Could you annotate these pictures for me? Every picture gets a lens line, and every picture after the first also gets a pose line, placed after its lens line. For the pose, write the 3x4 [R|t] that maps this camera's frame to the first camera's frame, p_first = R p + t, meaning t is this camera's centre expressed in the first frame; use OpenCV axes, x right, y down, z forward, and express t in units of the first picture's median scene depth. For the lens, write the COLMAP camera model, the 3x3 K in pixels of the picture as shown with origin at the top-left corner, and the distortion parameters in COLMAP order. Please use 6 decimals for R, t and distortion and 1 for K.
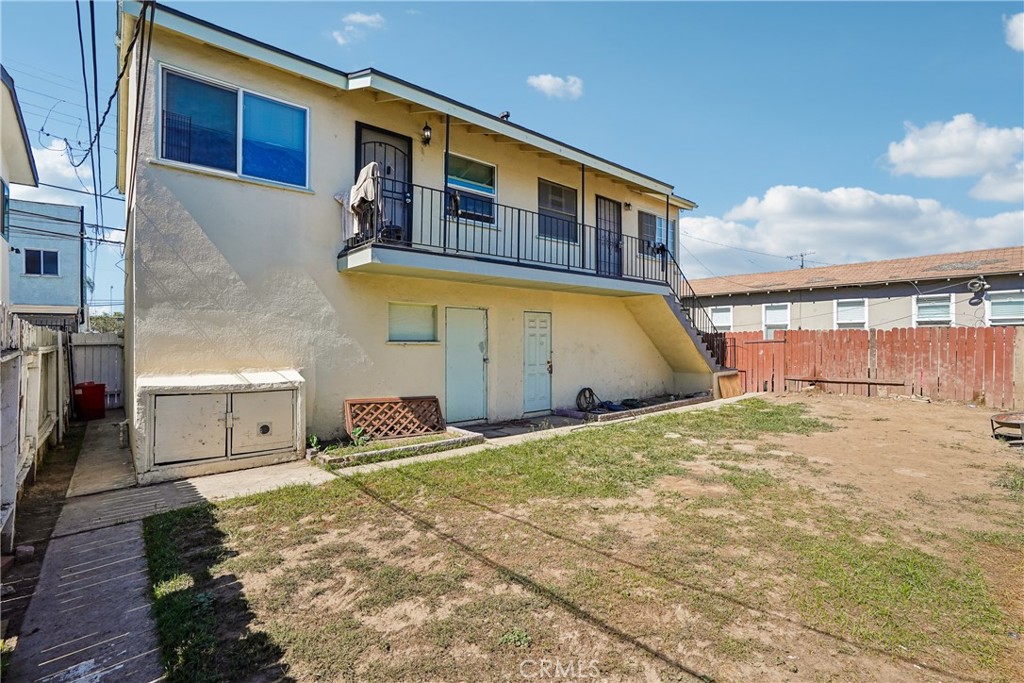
lens RADIAL K [[481.6, 0, 509.7], [0, 481.6, 341.1], [0, 0, 1]] dist [-0.054346, 0.023518]
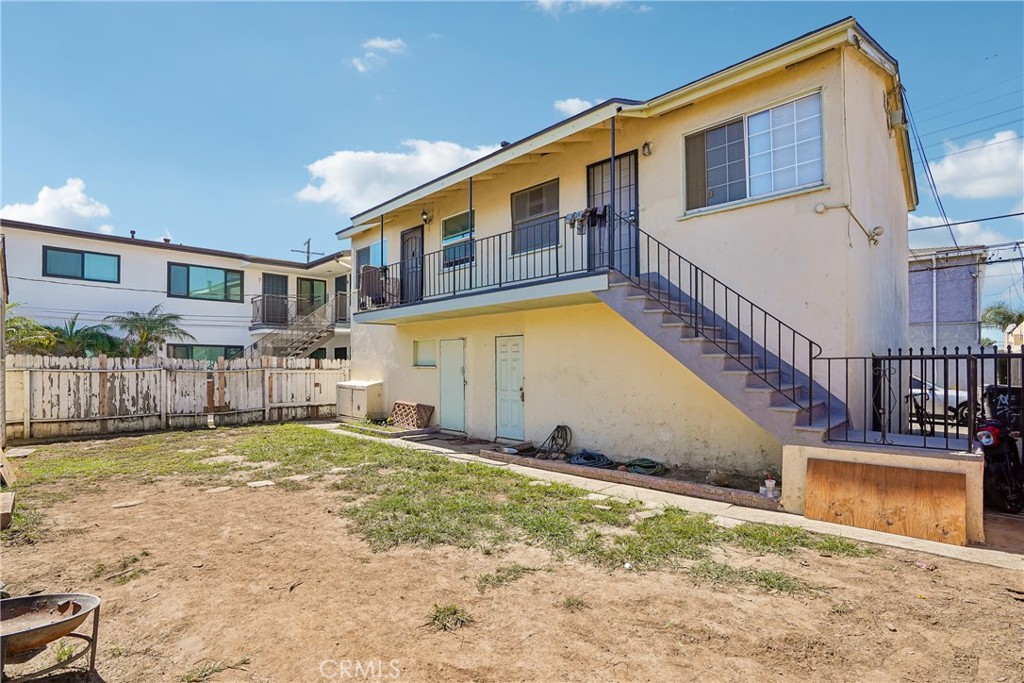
lens RADIAL K [[481.6, 0, 498.1], [0, 481.6, 364.9], [0, 0, 1]] dist [-0.054346, 0.023518]
pose [[0.058544, 0.005684, -0.998269, 1.133161], [0.007145, 0.999956, 0.006112, -0.008481], [0.998259, -0.007490, 0.058500, 1.029188]]
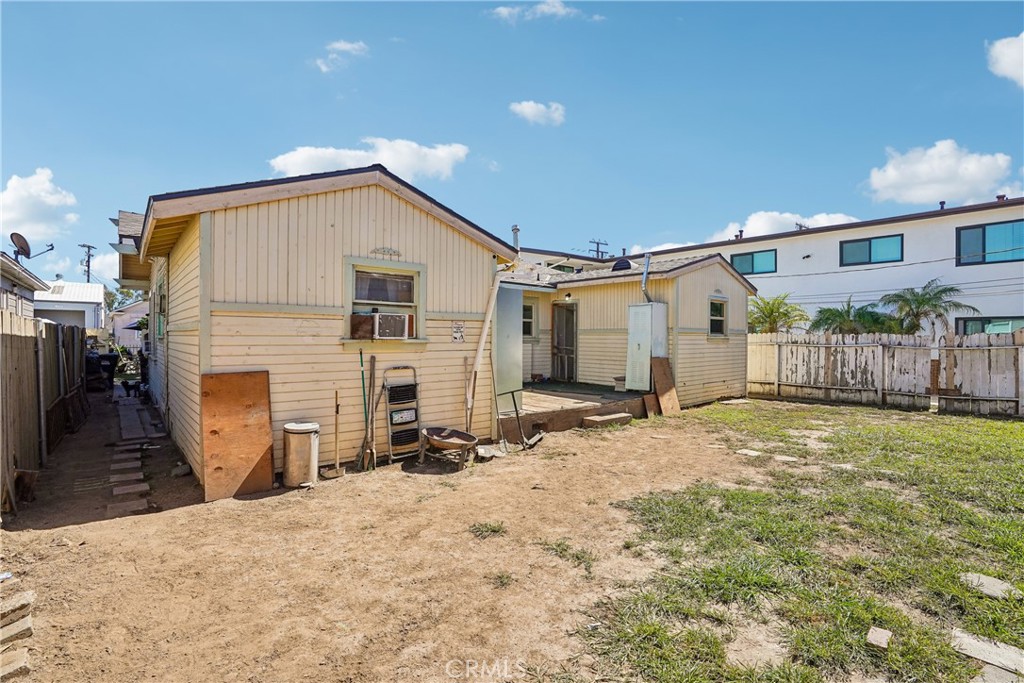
lens RADIAL K [[481.6, 0, 535.6], [0, 481.6, 341.6], [0, 0, 1]] dist [-0.054346, 0.023518]
pose [[-0.999584, 0.003353, -0.028660, 0.777017], [0.003390, 0.999993, -0.001244, -0.006874], [0.028655, -0.001341, -0.999588, 1.453937]]
